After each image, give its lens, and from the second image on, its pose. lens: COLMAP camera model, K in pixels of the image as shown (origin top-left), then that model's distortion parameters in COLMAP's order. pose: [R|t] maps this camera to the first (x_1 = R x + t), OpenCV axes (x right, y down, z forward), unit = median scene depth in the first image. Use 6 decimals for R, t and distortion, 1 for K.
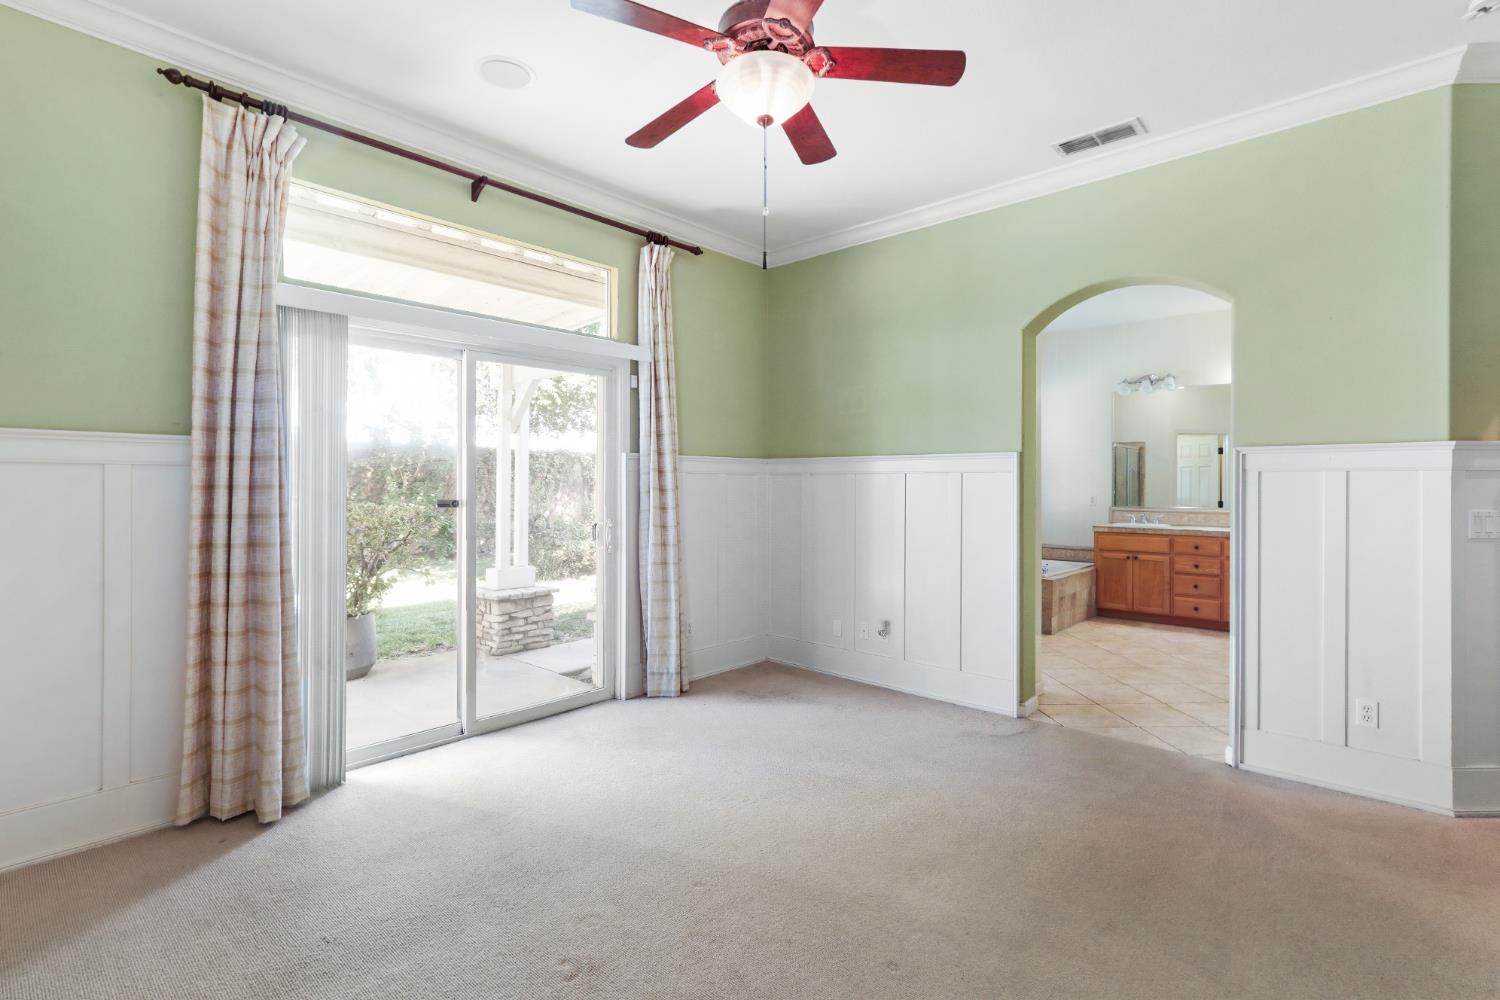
lens RADIAL K [[703.7, 0, 750.0], [0, 703.7, 500.0], [0, 0, 1]] dist [0.001267, -0.000427]
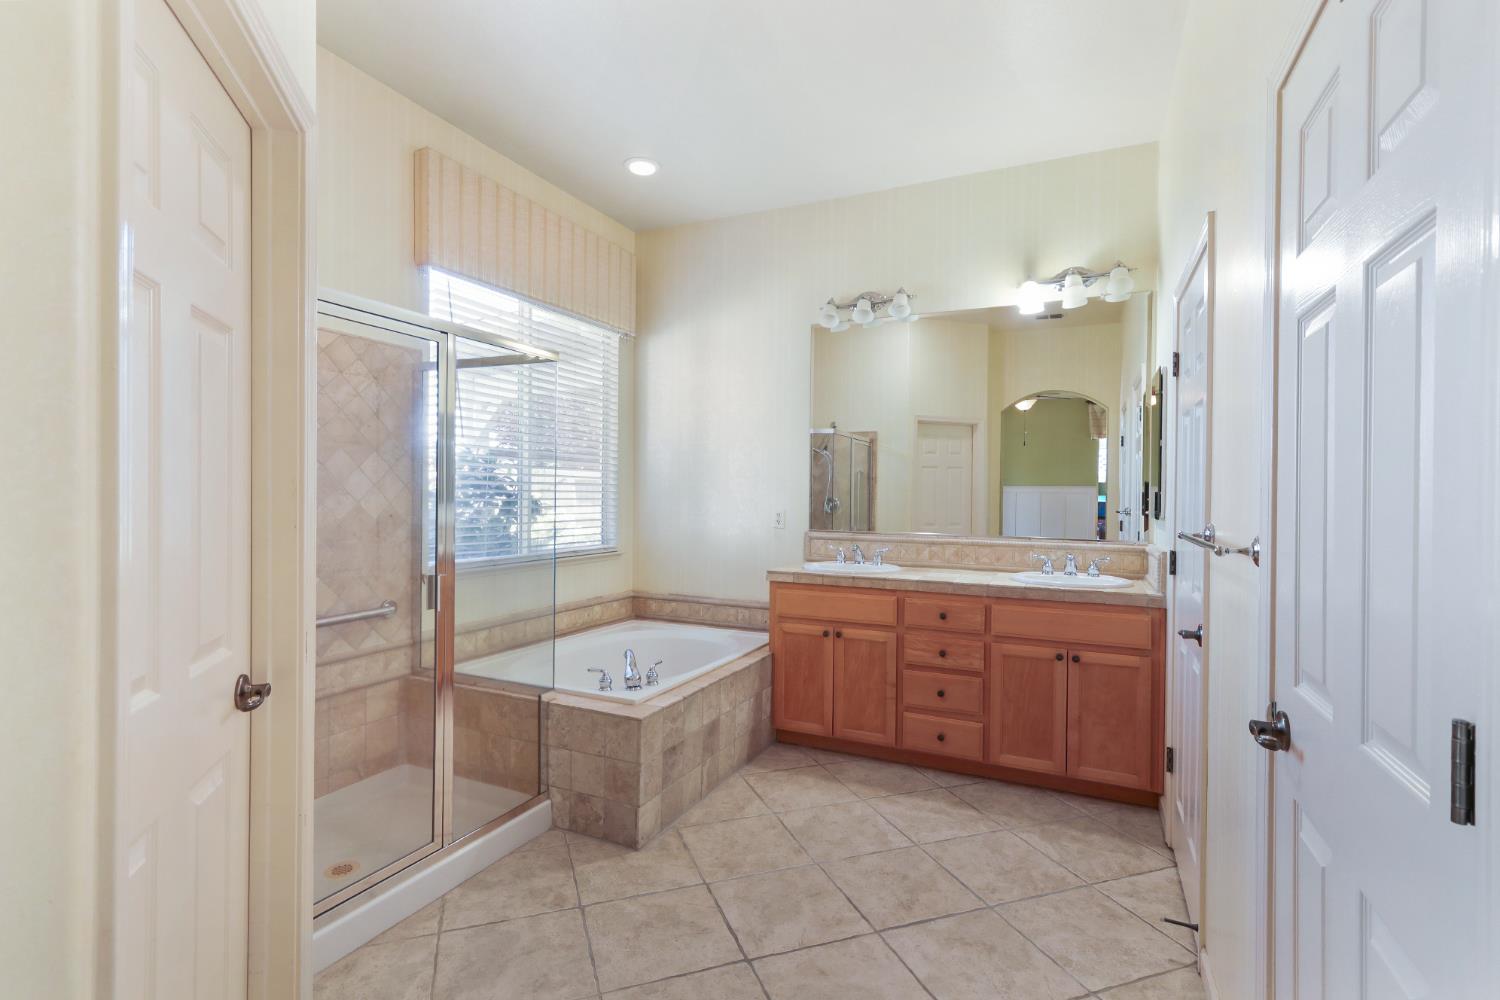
lens RADIAL K [[703.7, 0, 750.0], [0, 703.7, 500.0], [0, 0, 1]] dist [0.001267, -0.000427]
pose [[0.953295, 0.012902, 0.301767, 0.332464], [-0.011152, 0.999910, -0.007520, -0.011133], [-0.301836, 0.003803, 0.953352, 0.533923]]
